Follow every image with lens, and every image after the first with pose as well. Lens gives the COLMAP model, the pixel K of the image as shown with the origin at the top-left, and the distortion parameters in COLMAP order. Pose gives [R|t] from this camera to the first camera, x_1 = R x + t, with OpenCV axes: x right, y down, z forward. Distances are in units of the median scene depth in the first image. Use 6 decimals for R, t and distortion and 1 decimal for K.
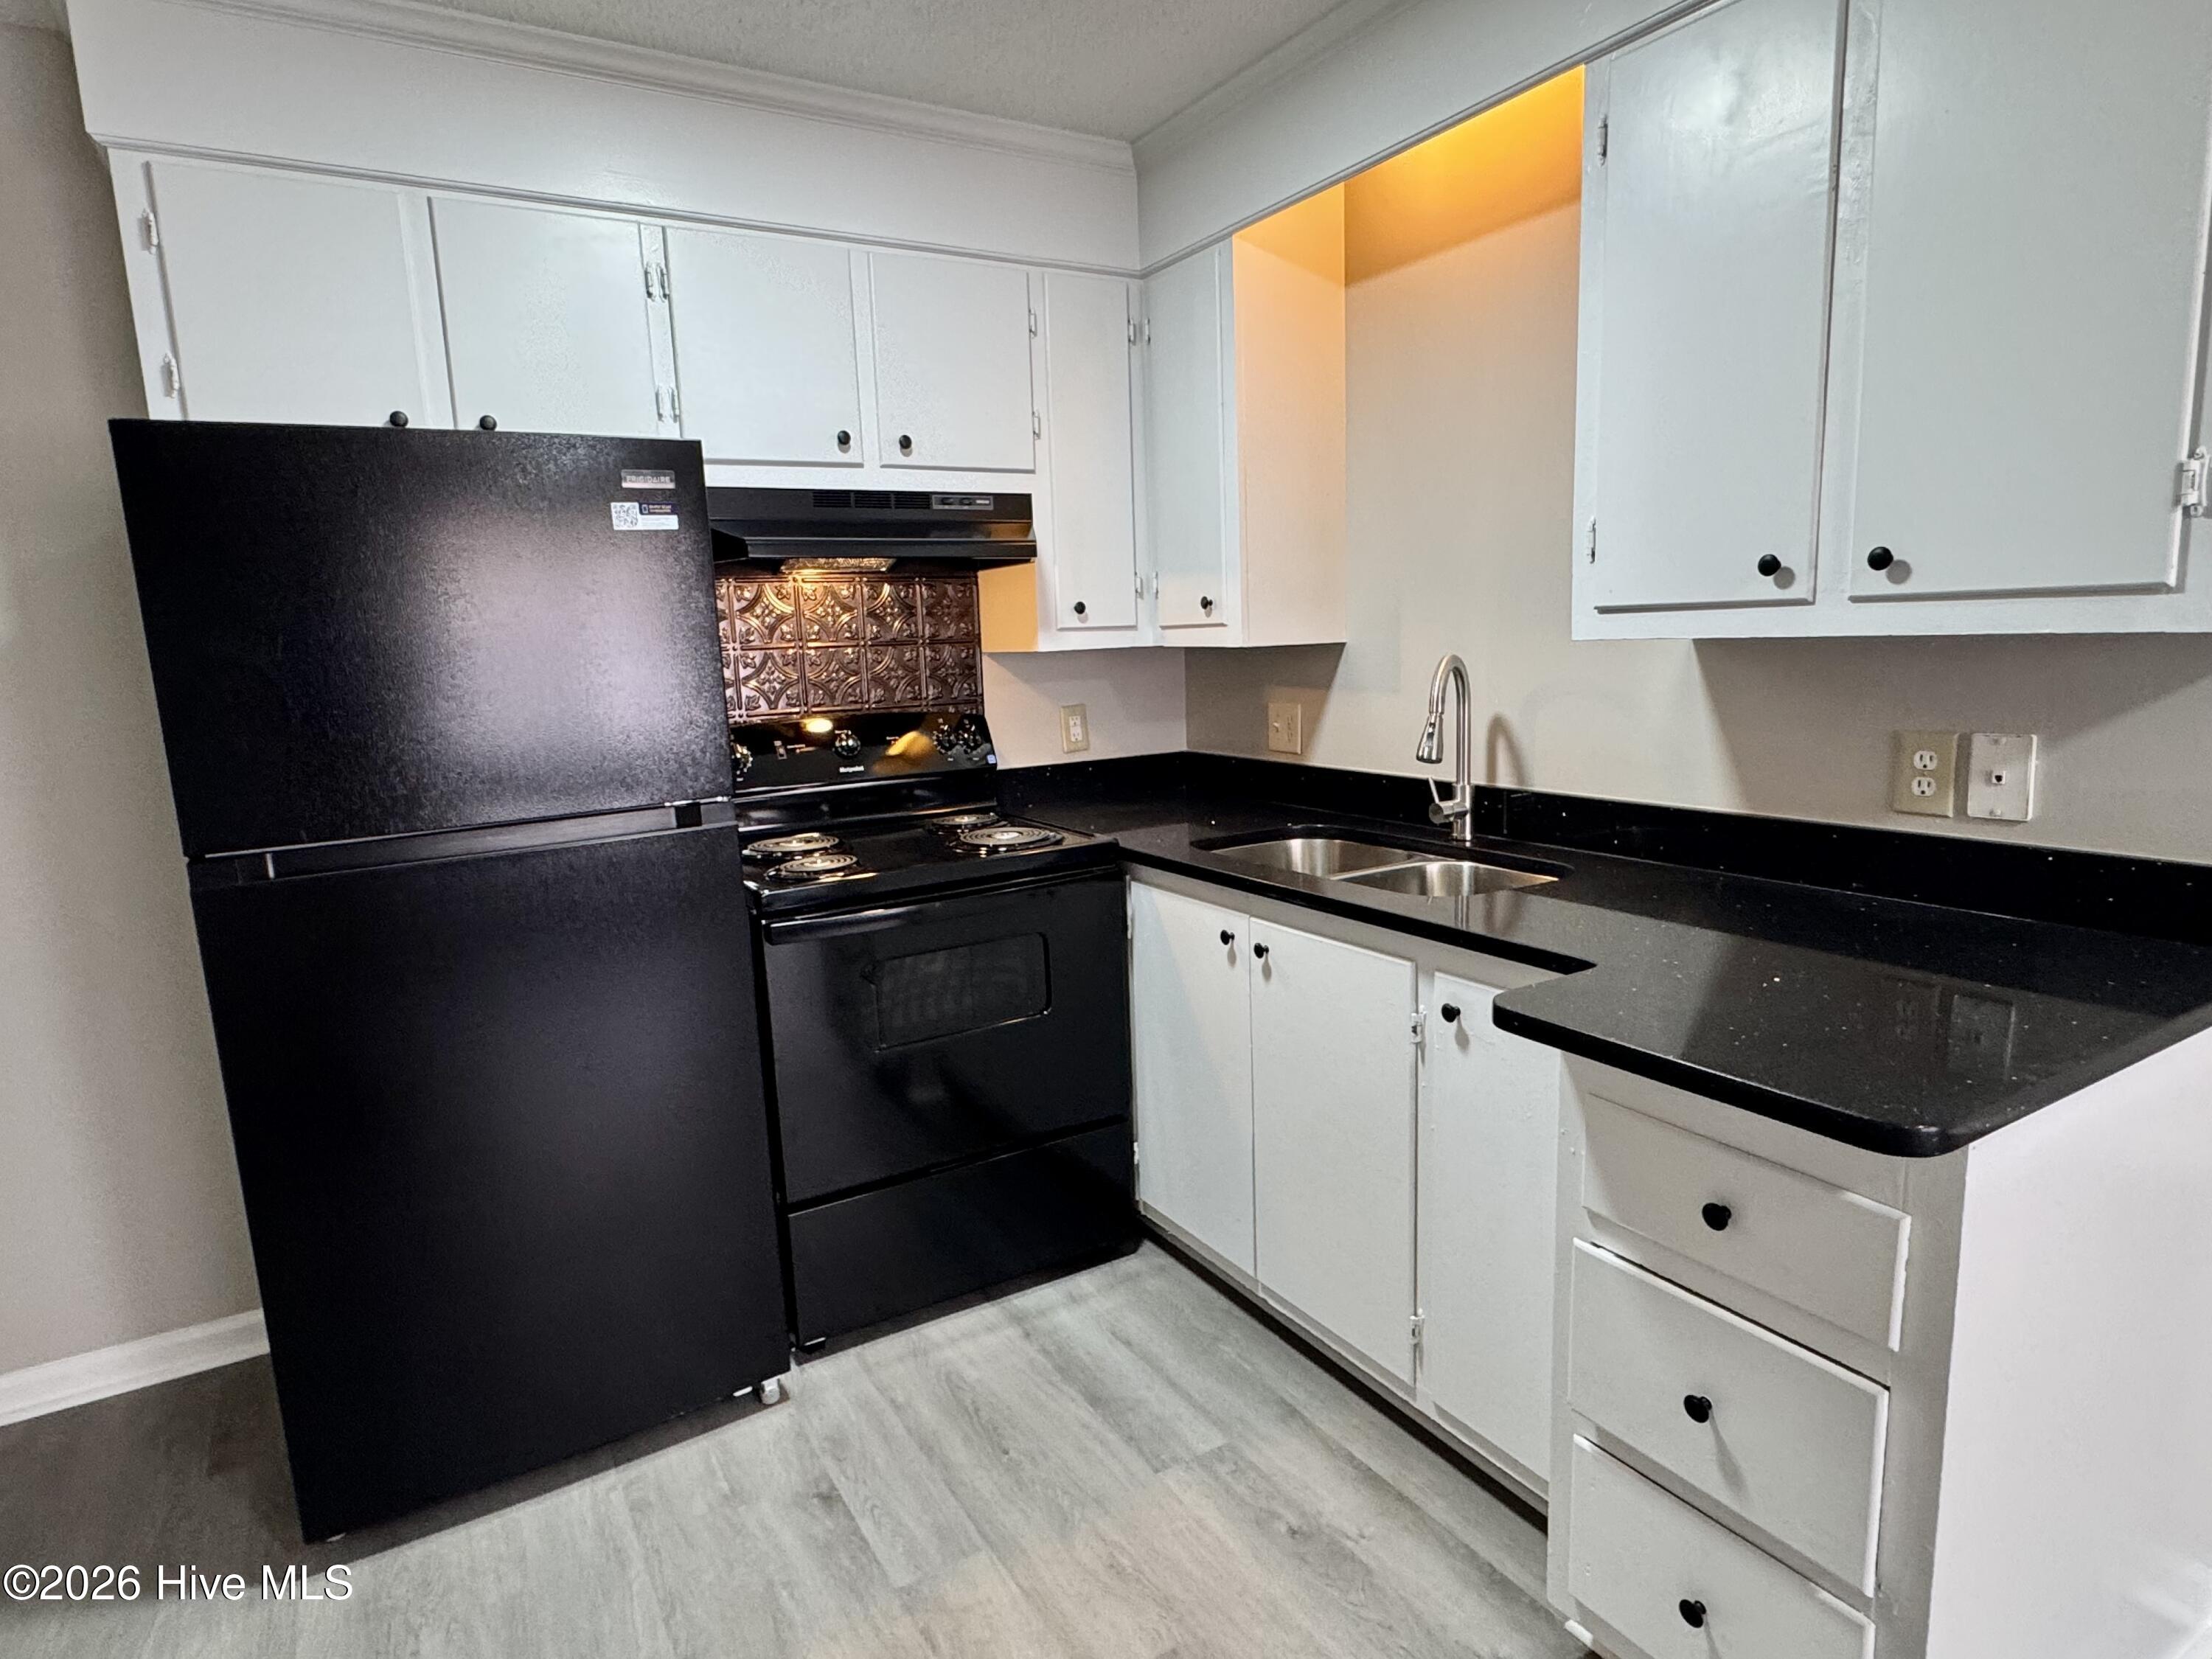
lens RADIAL K [[1225.5, 0, 1098.0], [0, 1225.5, 837.5], [0, 0, 1]] dist [0.000708, 0.000979]
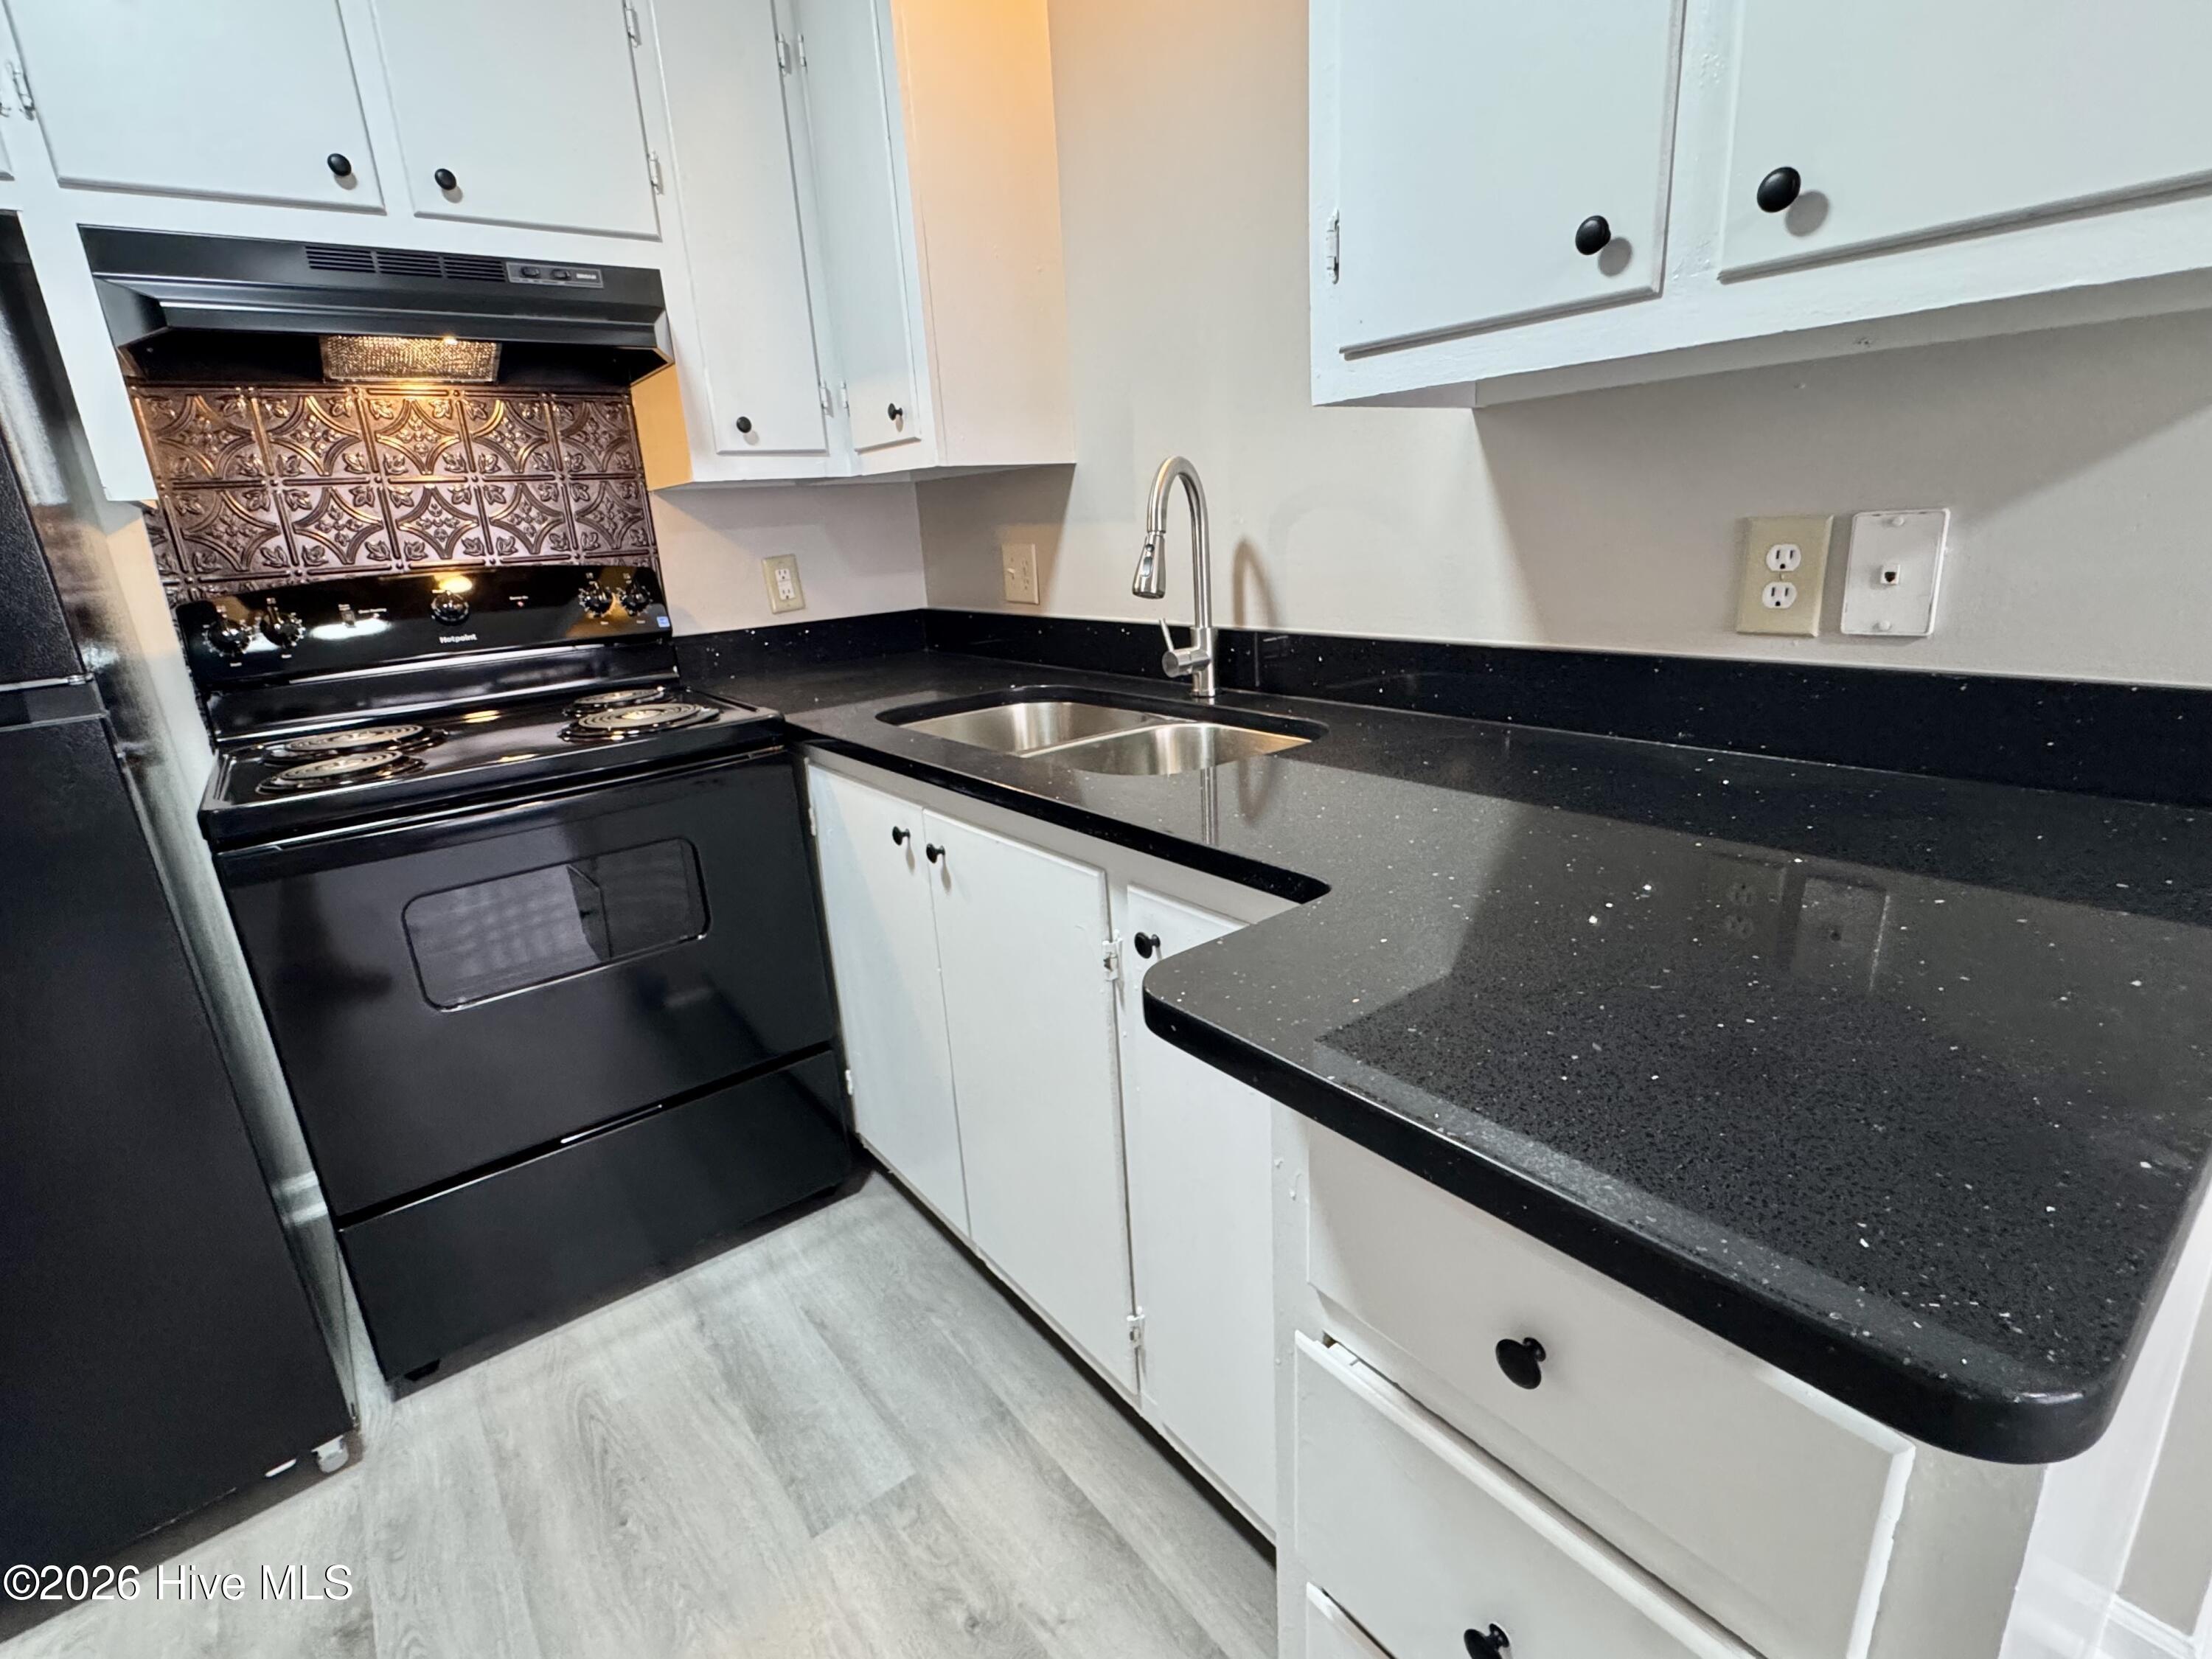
lens RADIAL K [[1047.3, 0, 1100.1], [0, 1047.3, 832.4], [0, 0, 1]] dist [0.000137, -0.000206]
pose [[0.992256, -0.056394, 0.110674, 0.152229], [0.042573, 0.991431, 0.123499, 0.002898], [-0.116690, -0.117831, 0.986154, 0.321406]]
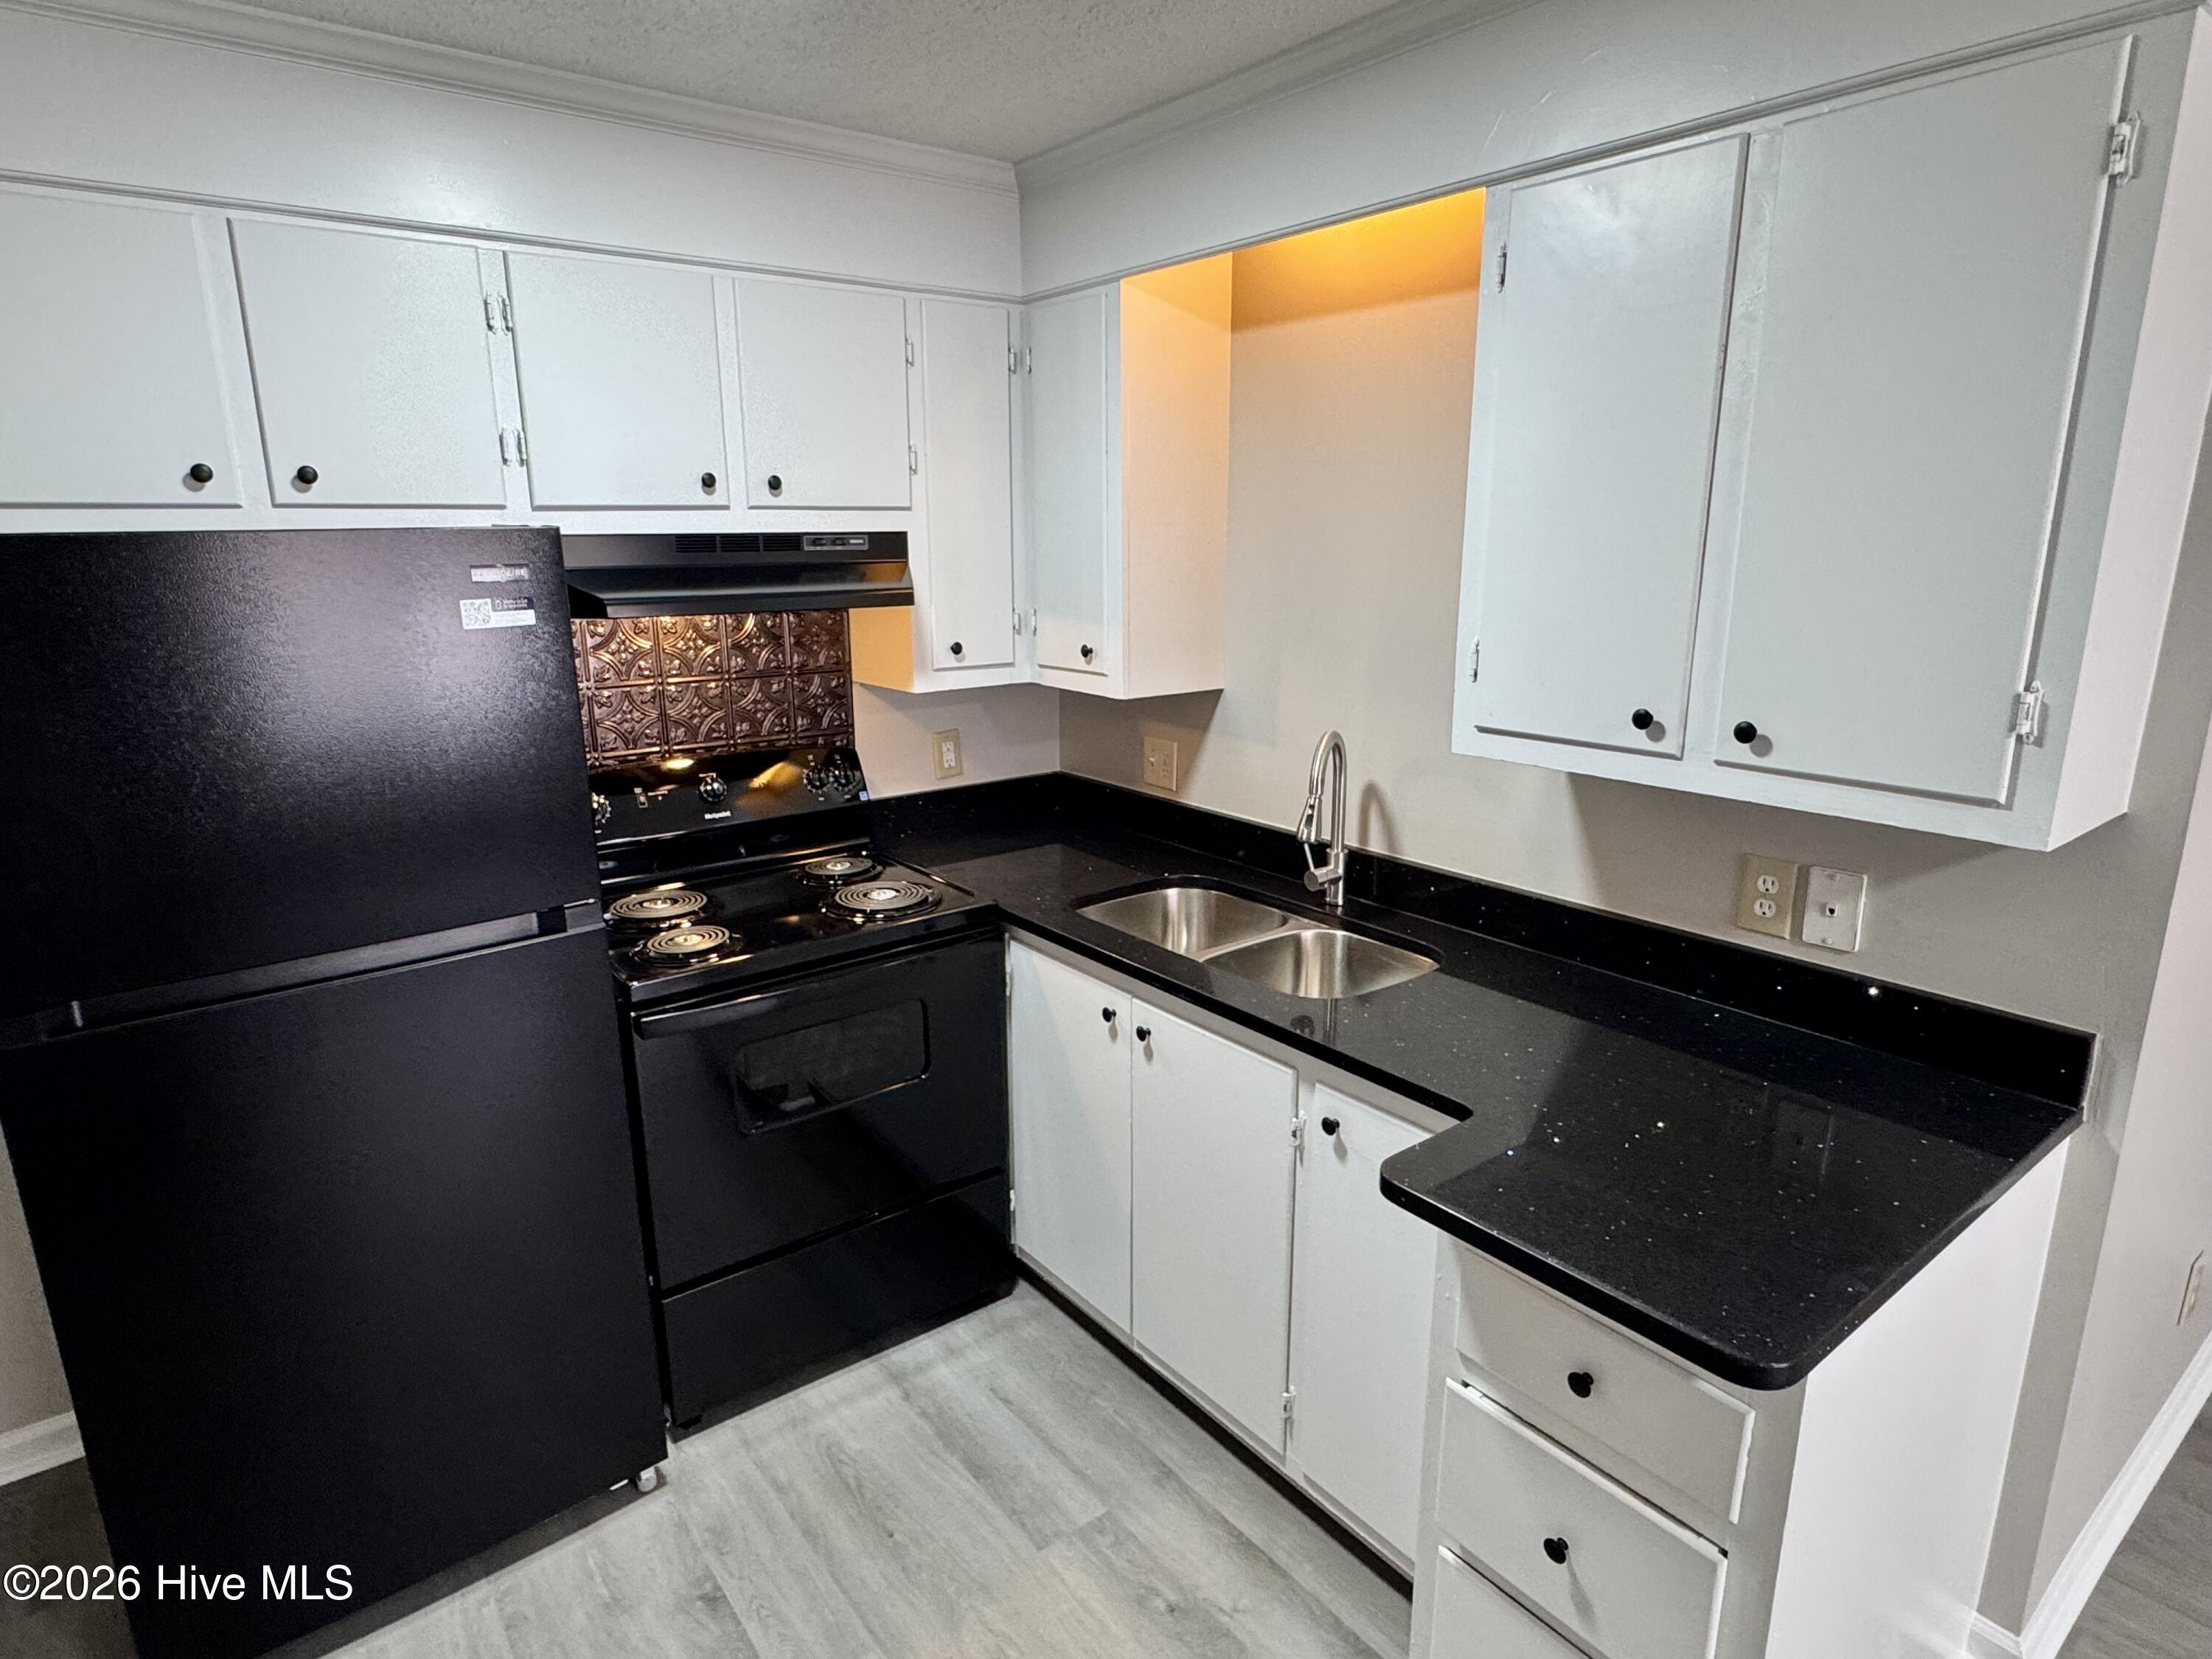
lens RADIAL K [[1225.5, 0, 1098.0], [0, 1225.5, 837.5], [0, 0, 1]] dist [0.000708, 0.000979]
pose [[0.992534, 0.002817, 0.121934, -0.026281], [-0.011828, 0.997244, 0.073245, -0.133381], [-0.121391, -0.074141, 0.989832, 0.012941]]
